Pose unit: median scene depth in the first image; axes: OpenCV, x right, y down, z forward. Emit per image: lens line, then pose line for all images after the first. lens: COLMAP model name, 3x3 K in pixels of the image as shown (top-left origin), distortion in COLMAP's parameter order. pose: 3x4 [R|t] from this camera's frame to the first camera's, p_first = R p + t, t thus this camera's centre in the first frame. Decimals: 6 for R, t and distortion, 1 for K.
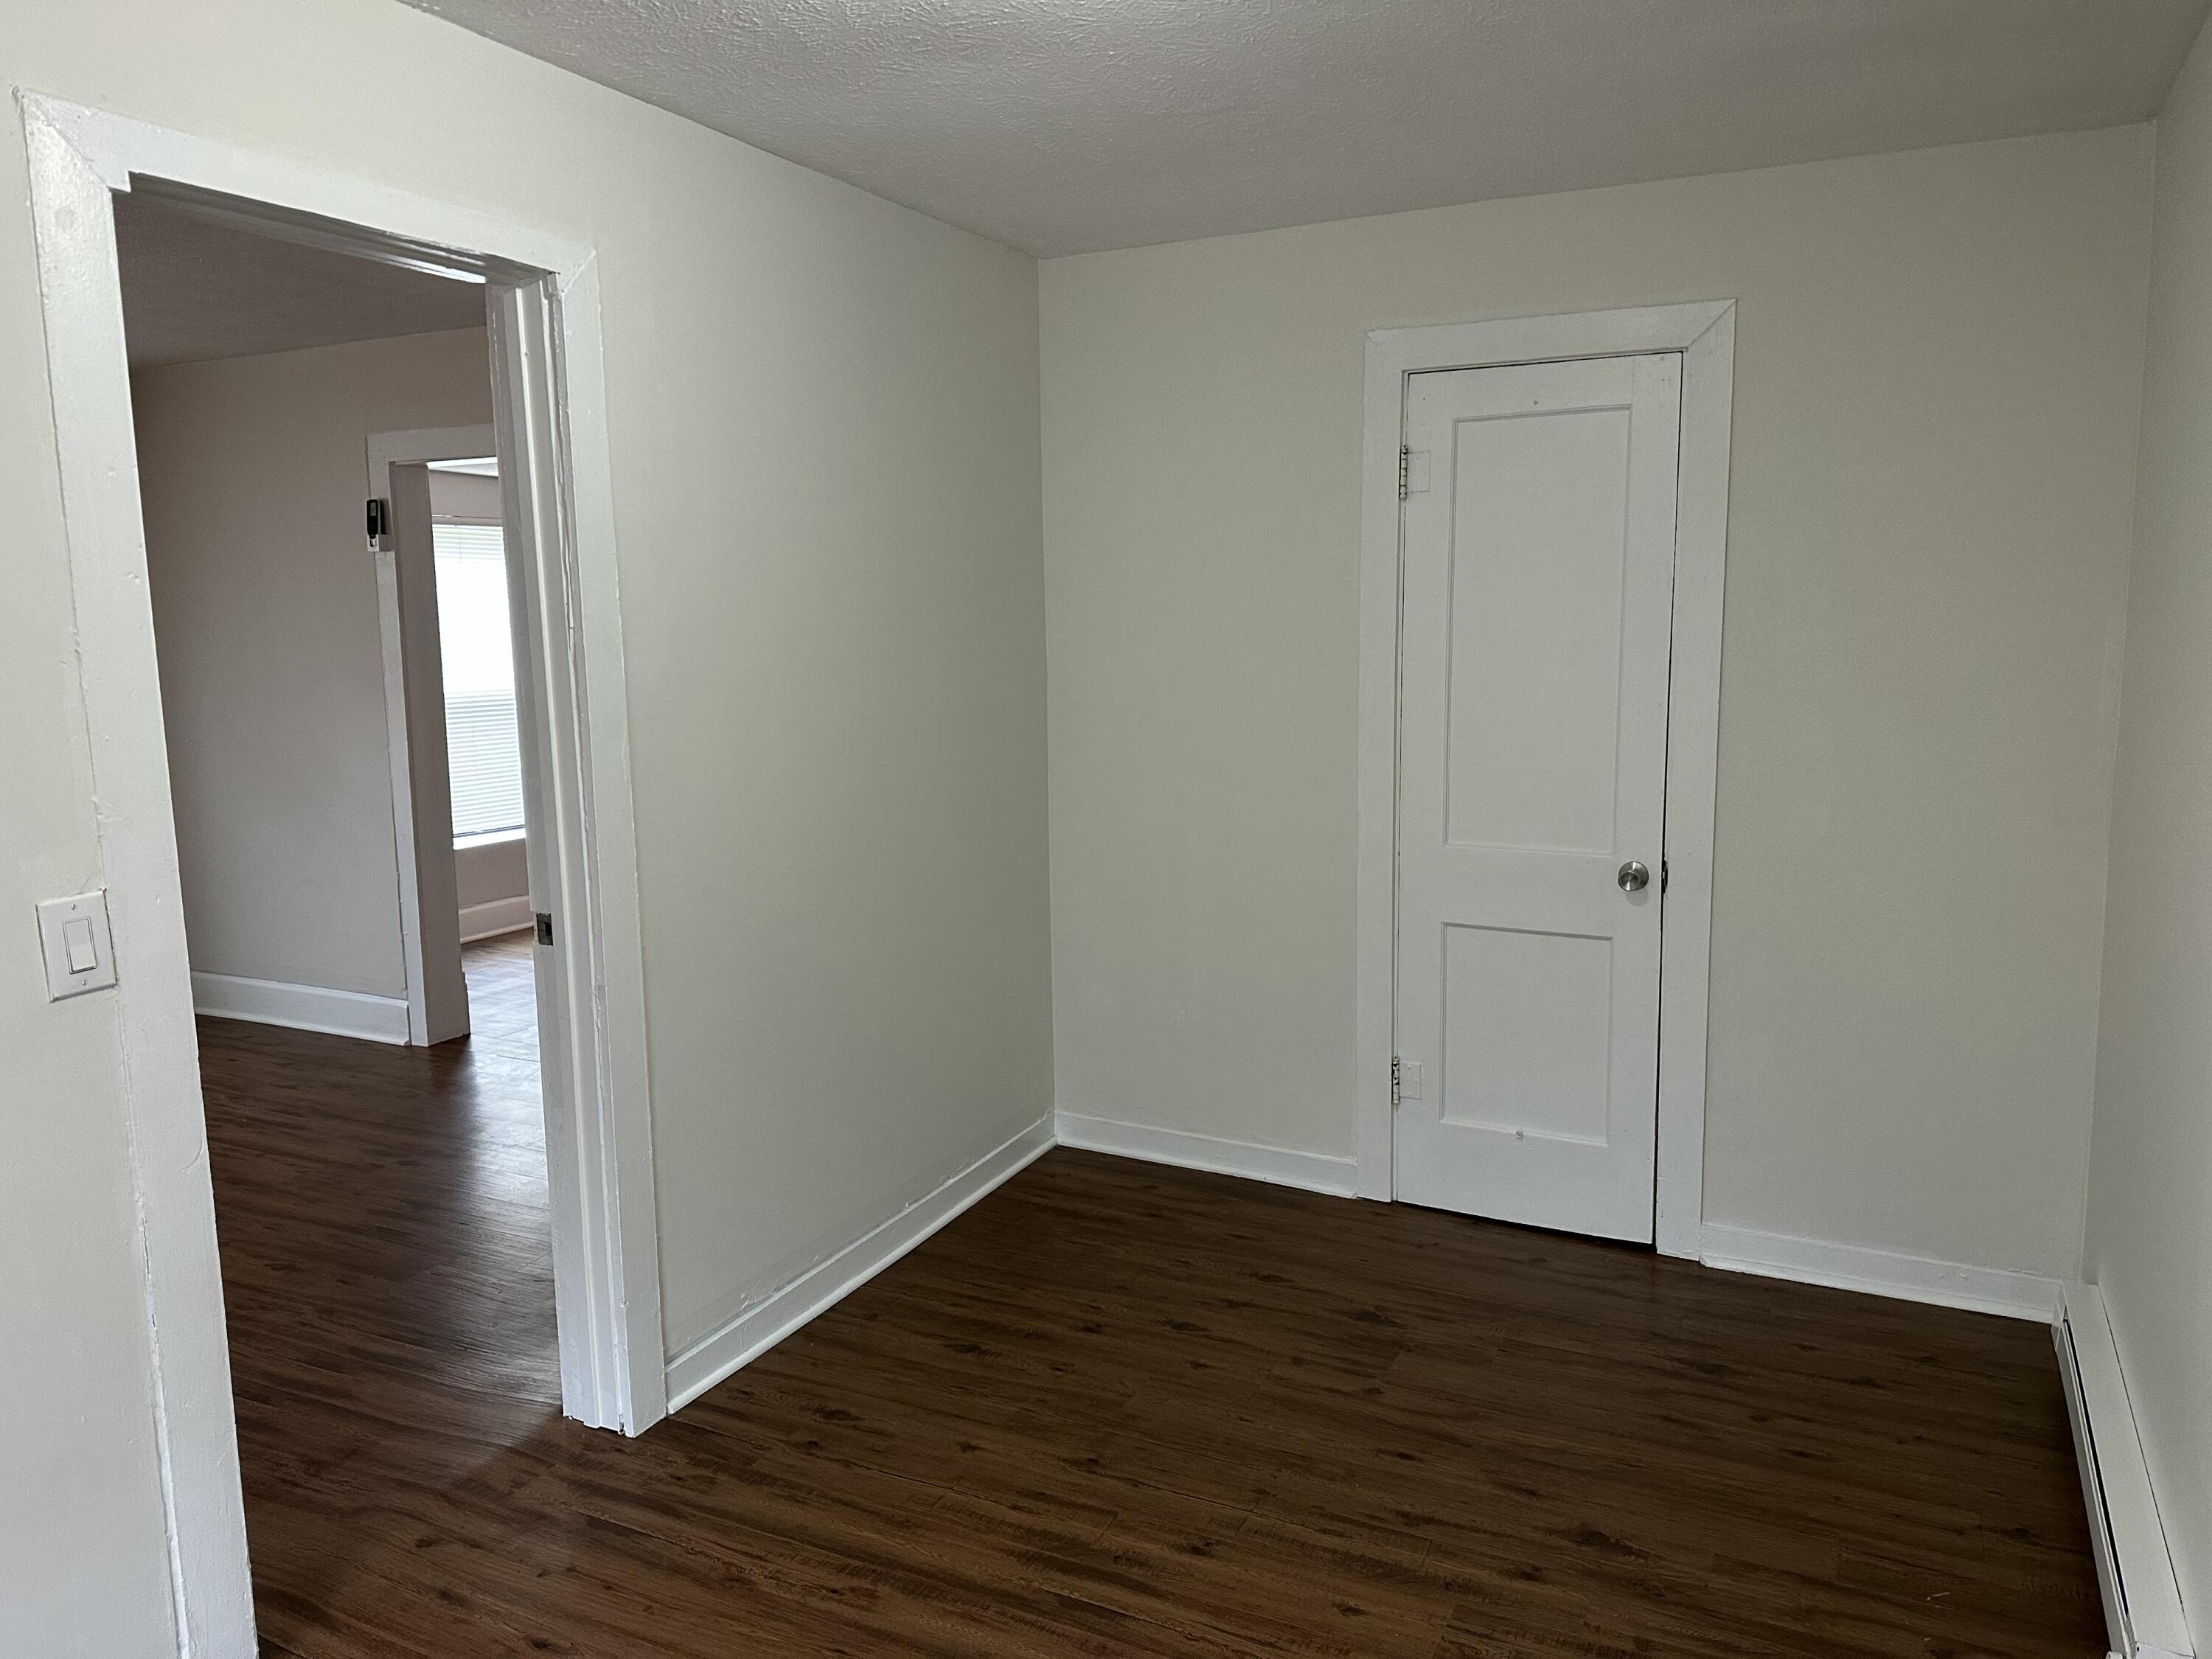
lens RADIAL K [[1551.1, 0, 1123.3], [0, 1551.1, 824.5], [0, 0, 1]] dist [0.025596, -0.030154]
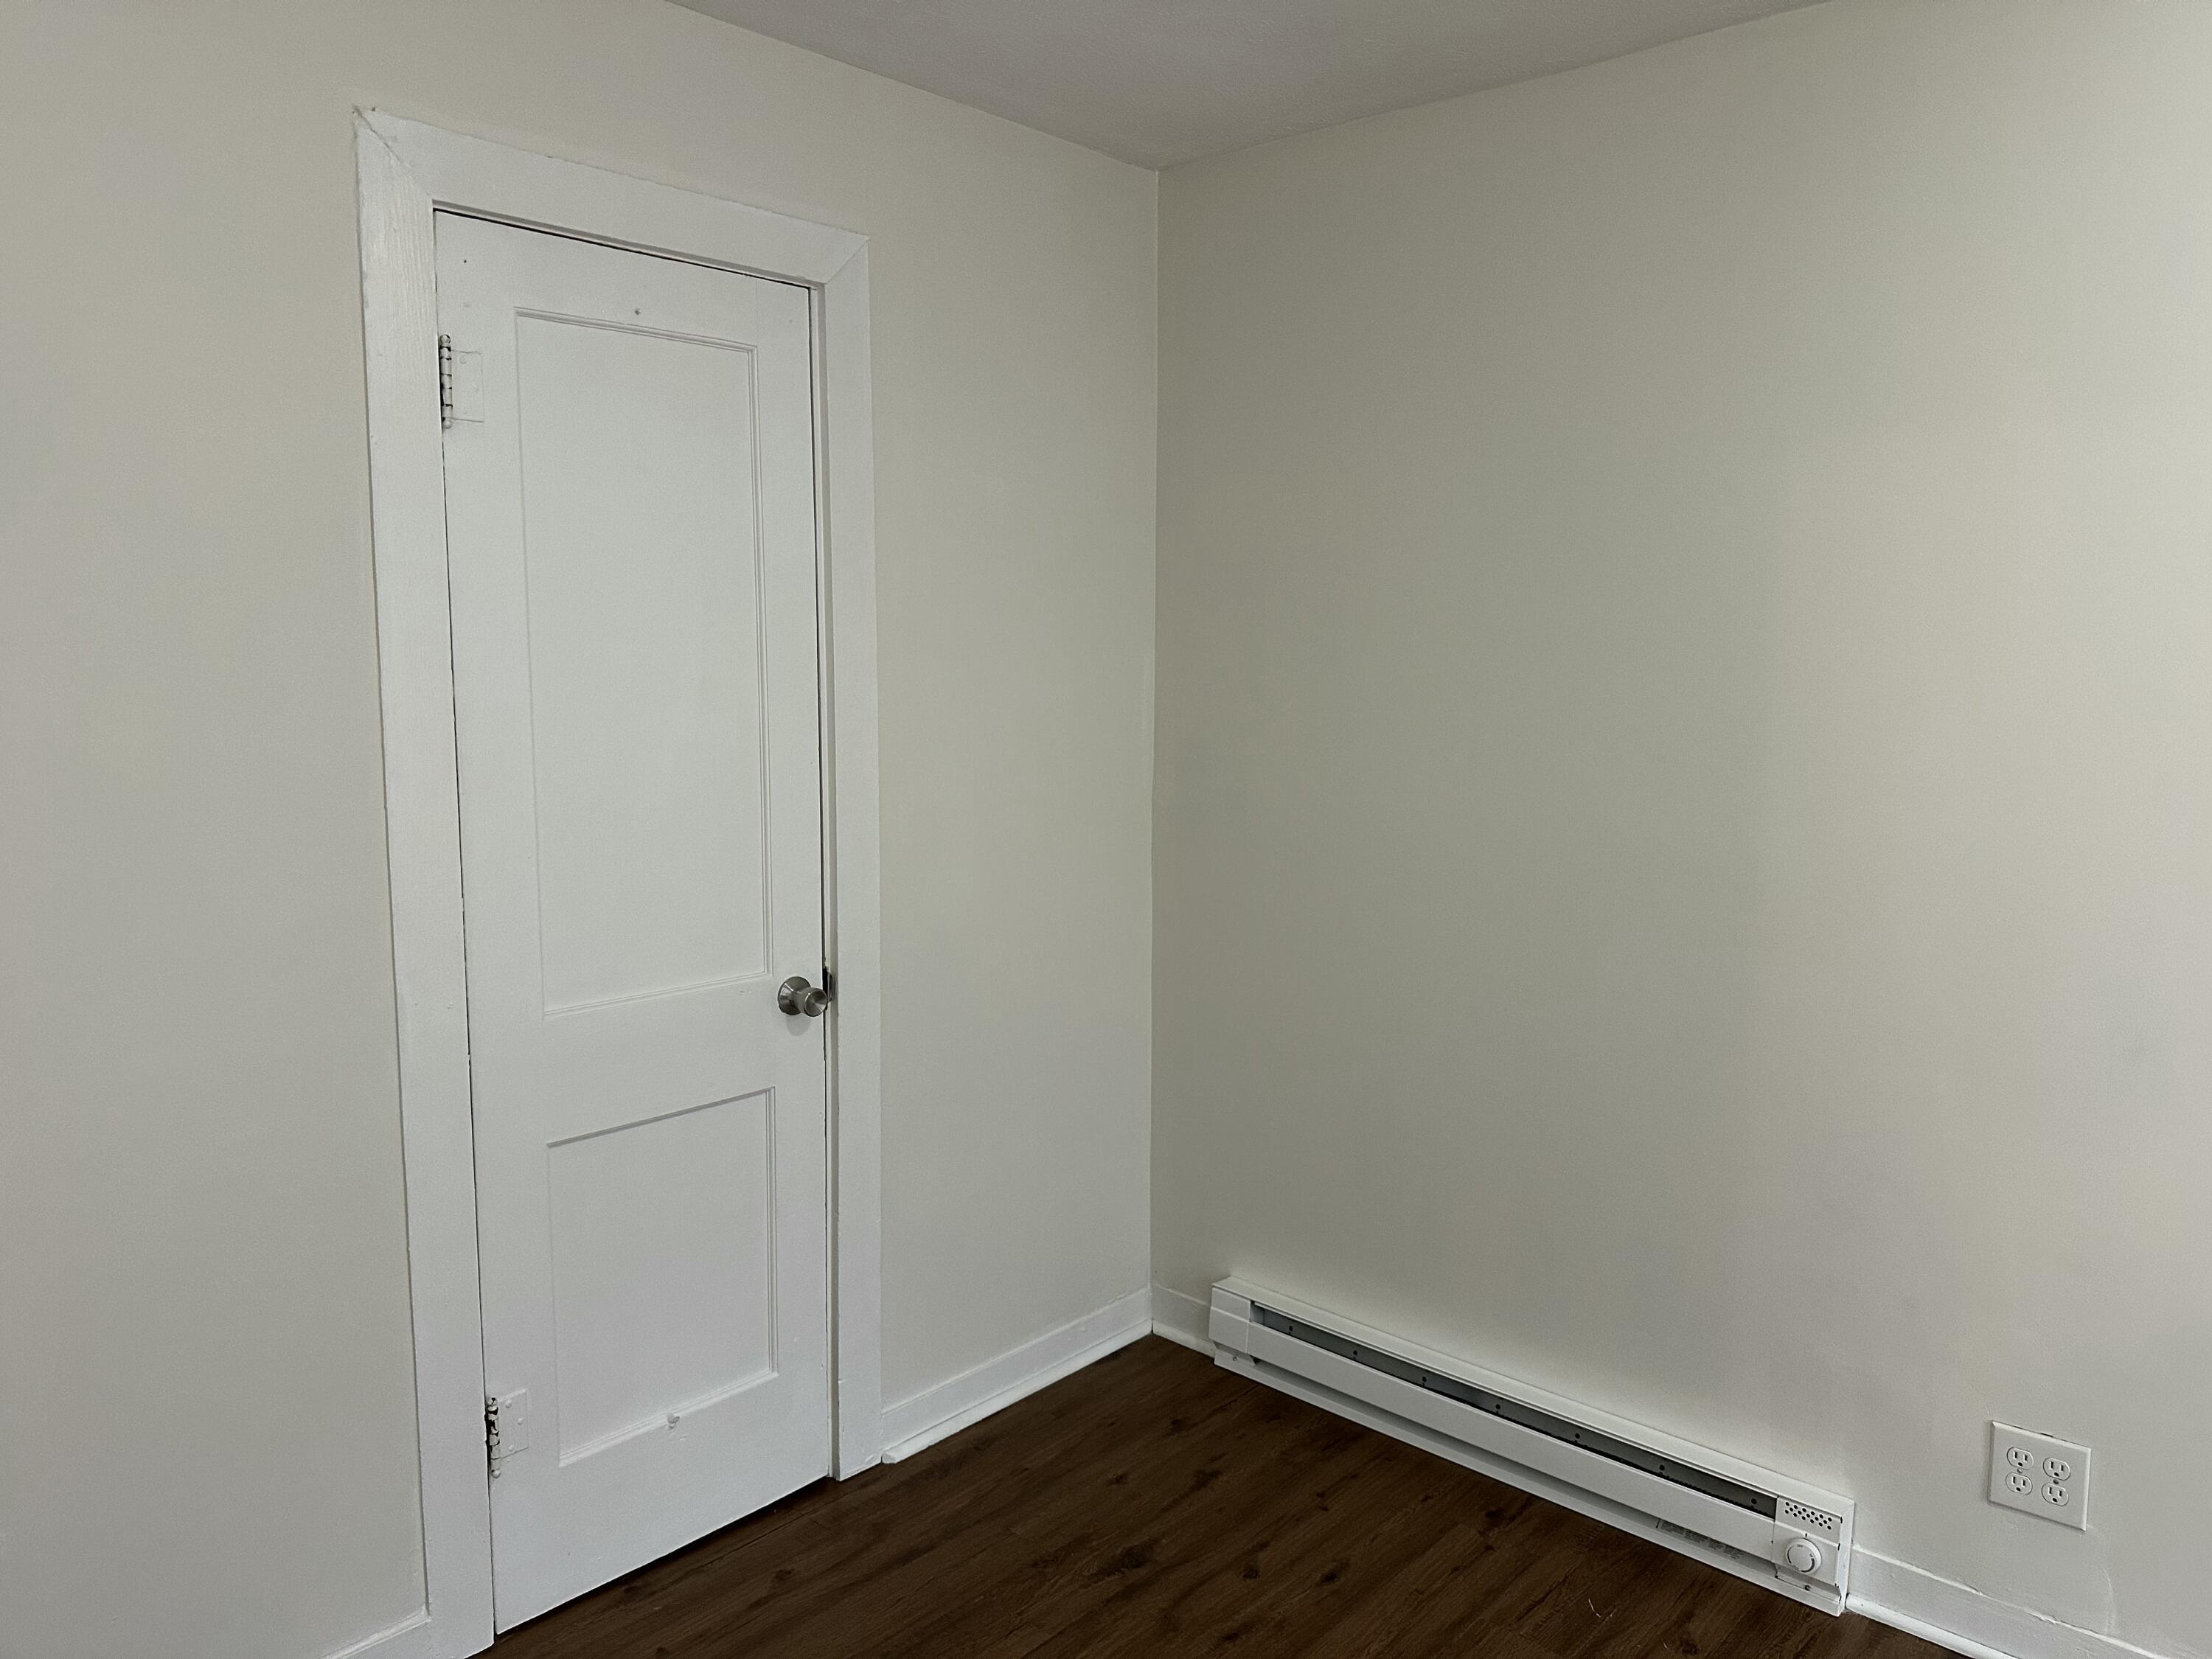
lens RADIAL K [[1551.1, 0, 1113.0], [0, 1551.1, 811.0], [0, 0, 1]] dist [0.025596, -0.030154]
pose [[0.258893, -0.092992, 0.961419, -0.341767], [0.115759, 0.991168, 0.064697, -0.086975], [-0.958944, 0.094543, 0.267371, 0.679836]]
